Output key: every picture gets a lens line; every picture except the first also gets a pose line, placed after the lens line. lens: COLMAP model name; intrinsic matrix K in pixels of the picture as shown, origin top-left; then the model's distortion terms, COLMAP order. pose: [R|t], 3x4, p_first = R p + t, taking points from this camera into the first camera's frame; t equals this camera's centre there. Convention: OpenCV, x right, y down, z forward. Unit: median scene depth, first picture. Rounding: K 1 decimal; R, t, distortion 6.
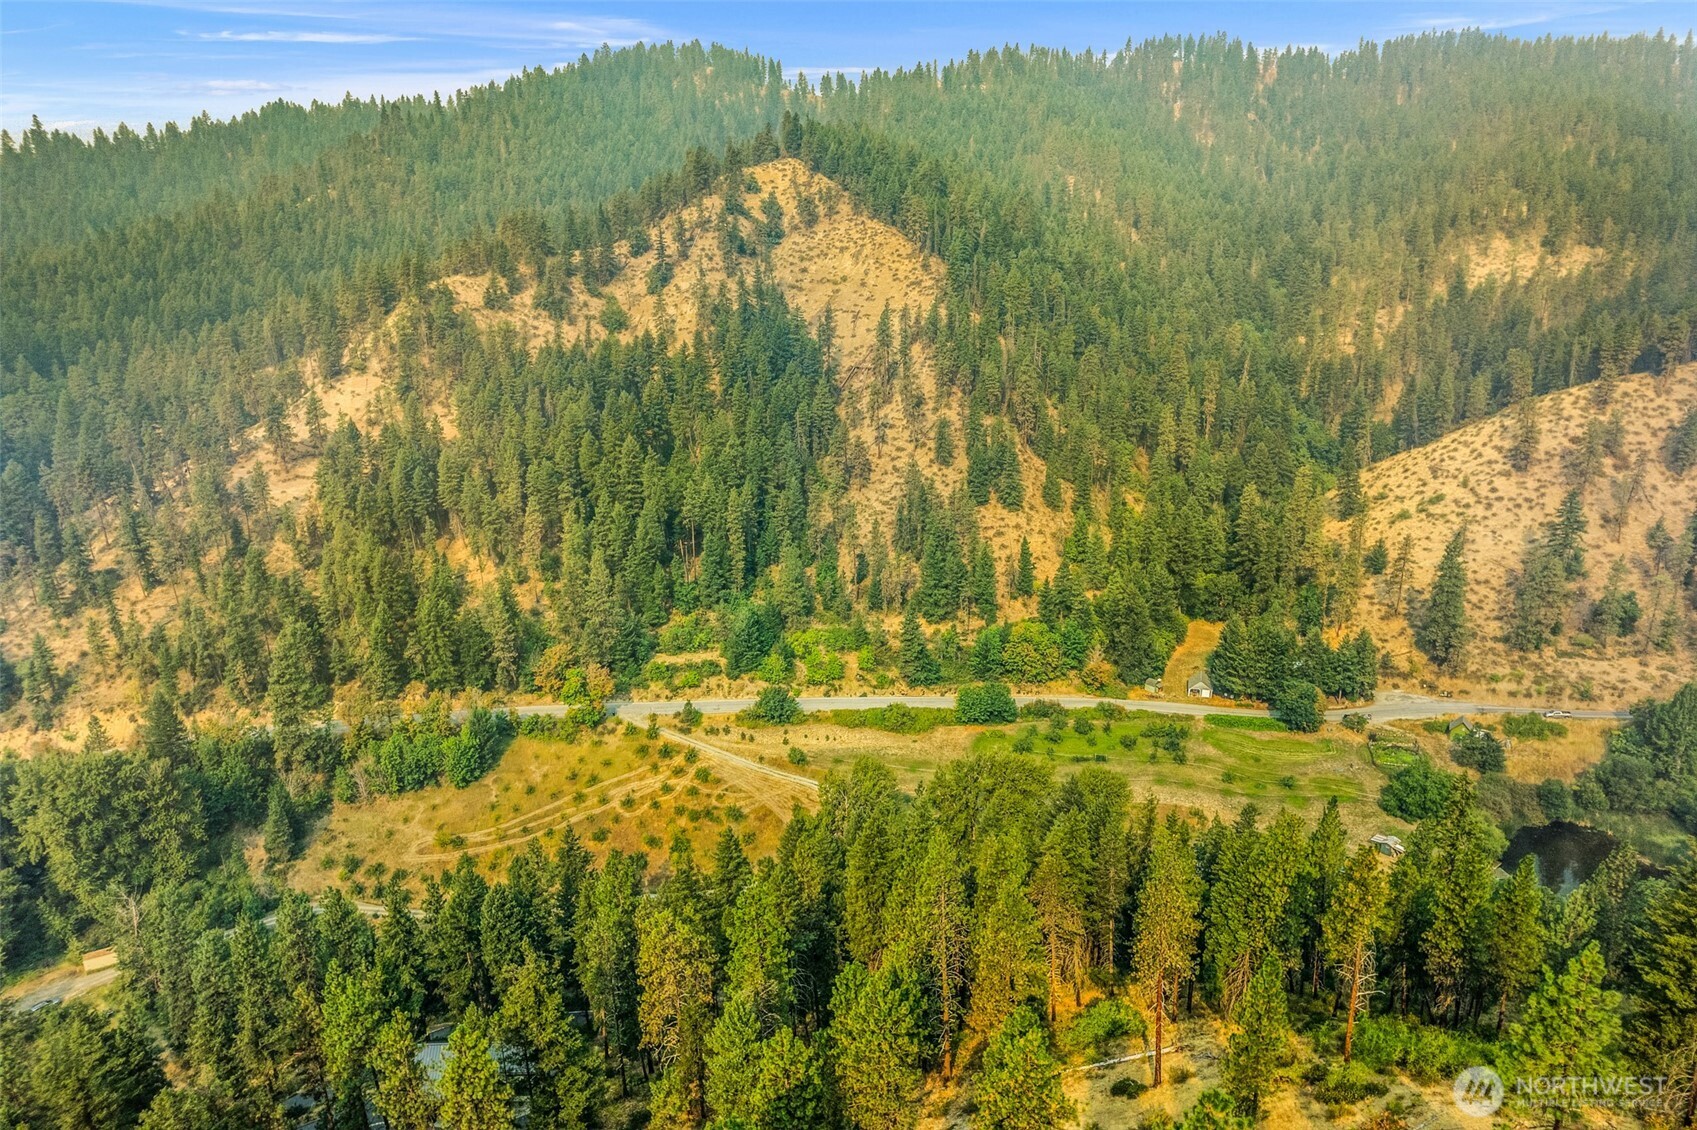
lens RADIAL K [[1089.8, 0, 815.0], [0, 1089.8, 567.8], [0, 0, 1]] dist [-0.079845, 0.071662]
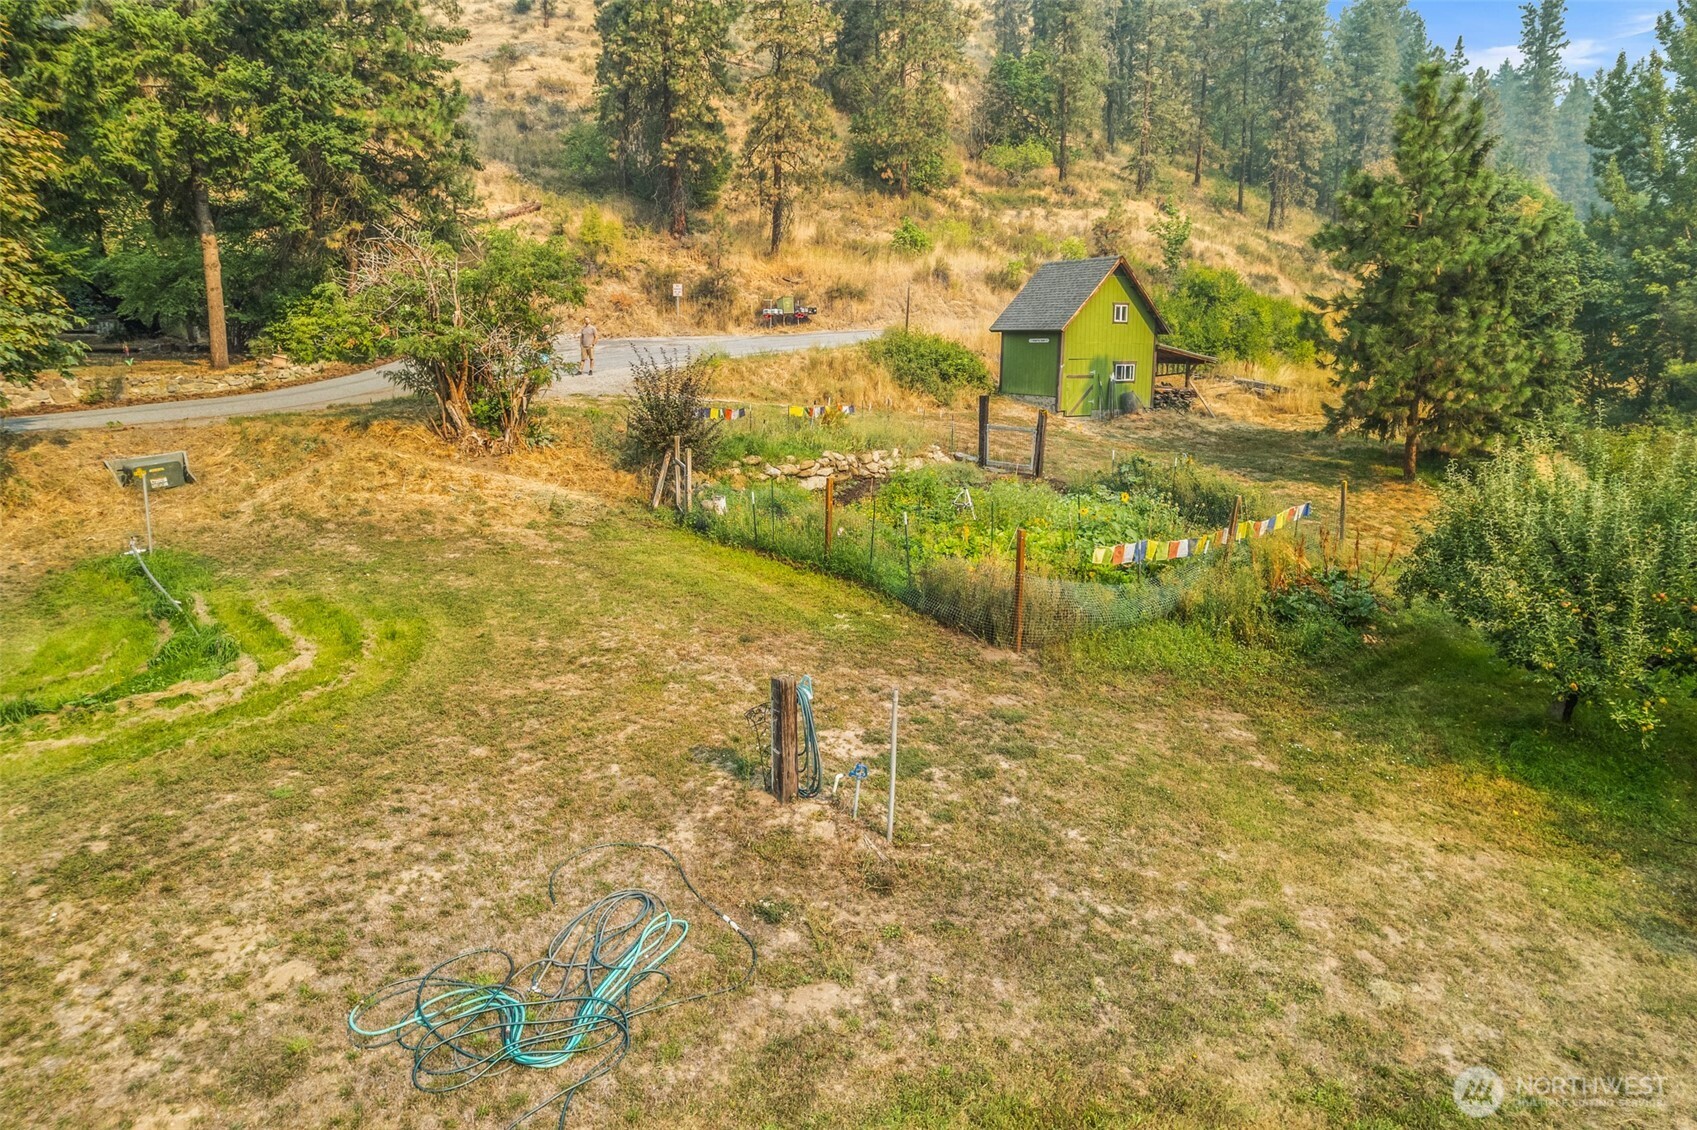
lens RADIAL K [[1089.8, 0, 889.9], [0, 1089.8, 497.0], [0, 0, 1]] dist [-0.079845, 0.071662]
pose [[0.498112, -0.086426, 0.862795, 0.422744], [0.235275, 0.971164, -0.038548, 0.160655], [-0.834584, 0.222195, 0.504083, 0.881562]]
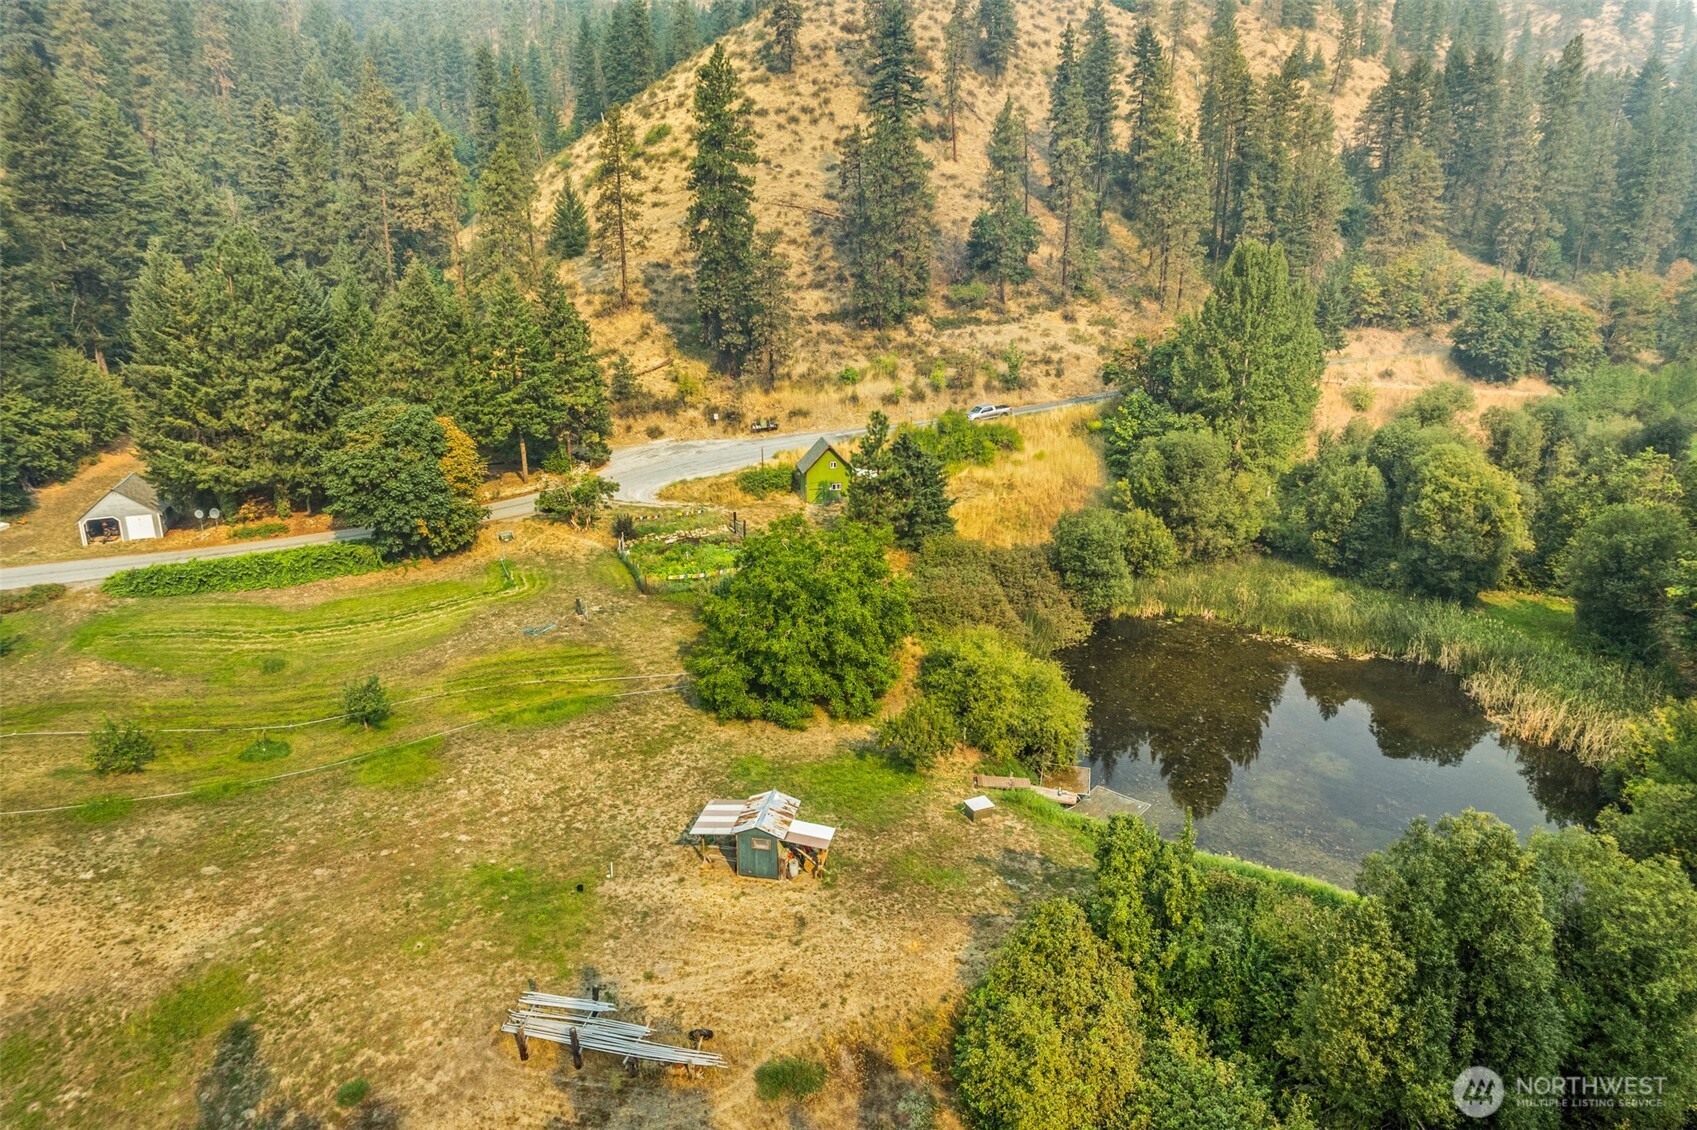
lens RADIAL K [[1089.8, 0, 850.9], [0, 1089.8, 584.9], [0, 0, 1]] dist [-0.079845, 0.071662]
pose [[0.754634, -0.182919, 0.630134, 0.329606], [0.180396, 0.981186, 0.068786, 0.154747], [-0.630861, 0.061766, 0.773434, 0.641280]]
